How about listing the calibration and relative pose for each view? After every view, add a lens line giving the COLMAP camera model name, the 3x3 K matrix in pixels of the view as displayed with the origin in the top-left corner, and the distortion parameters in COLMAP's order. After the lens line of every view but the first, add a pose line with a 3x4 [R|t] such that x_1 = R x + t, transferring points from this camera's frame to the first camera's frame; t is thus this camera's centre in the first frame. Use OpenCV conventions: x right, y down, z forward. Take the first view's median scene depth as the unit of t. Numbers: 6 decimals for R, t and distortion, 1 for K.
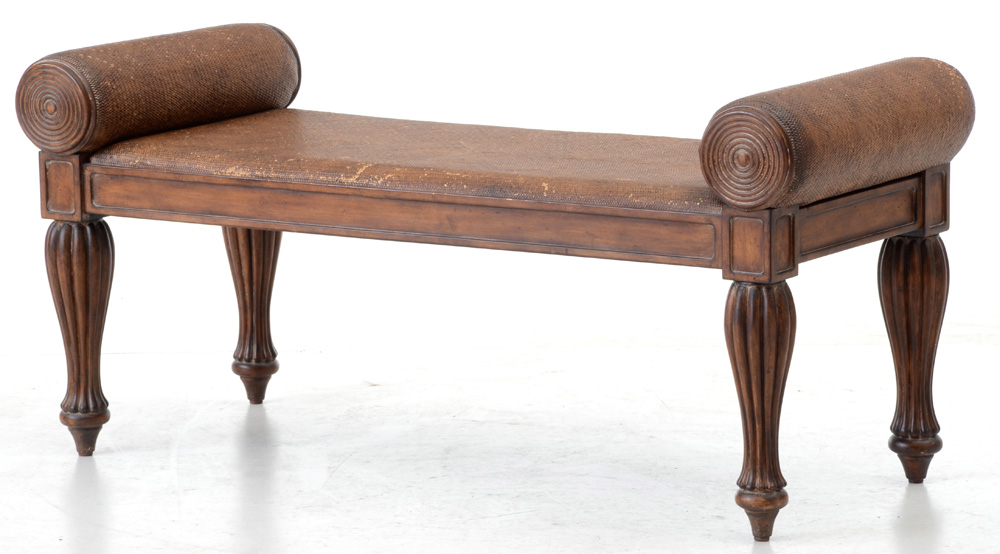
lens RADIAL K [[4413.6, 0, 495.1], [0, 4413.6, 271.8], [0, 0, 1]] dist [1.690342, 0.000000]
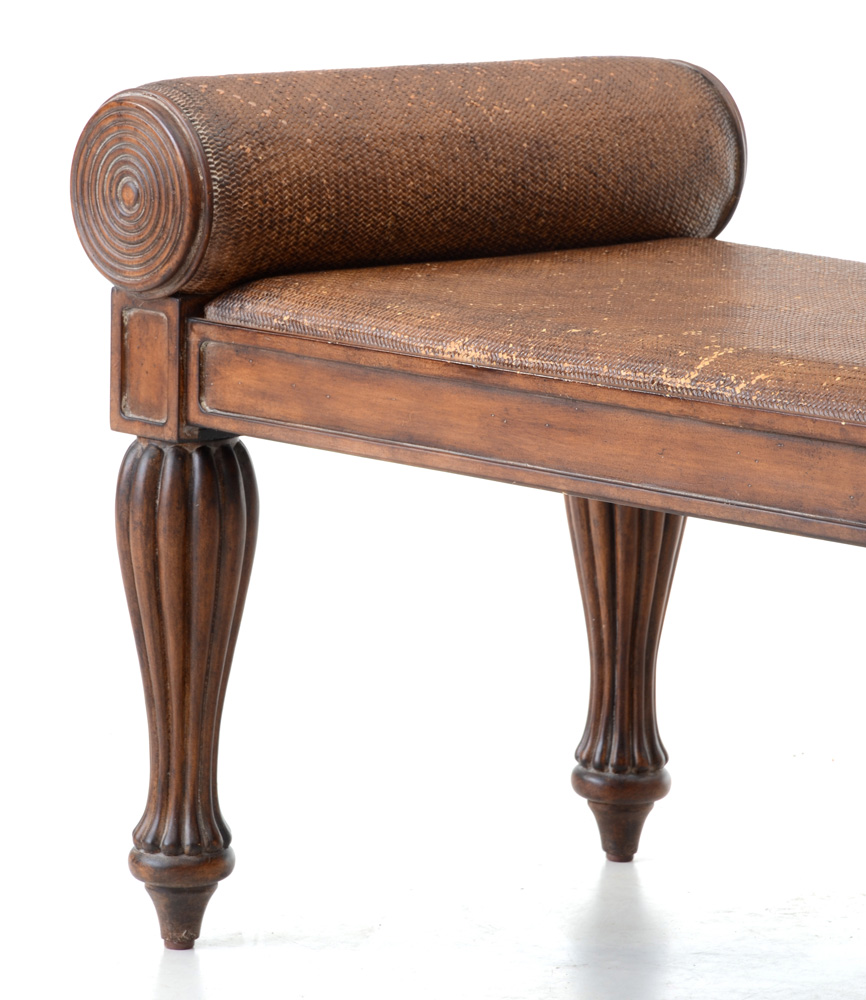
lens RADIAL K [[5509.1, 0, 461.1], [0, 5509.1, 387.4], [0, 0, 1]] dist [1.504913, 0.000000]
pose [[0.967229, 0.068208, -0.244573, 0.076587], [-0.076676, 0.996736, -0.025260, -0.004537], [0.242052, 0.043185, 0.969302, 0.446600]]
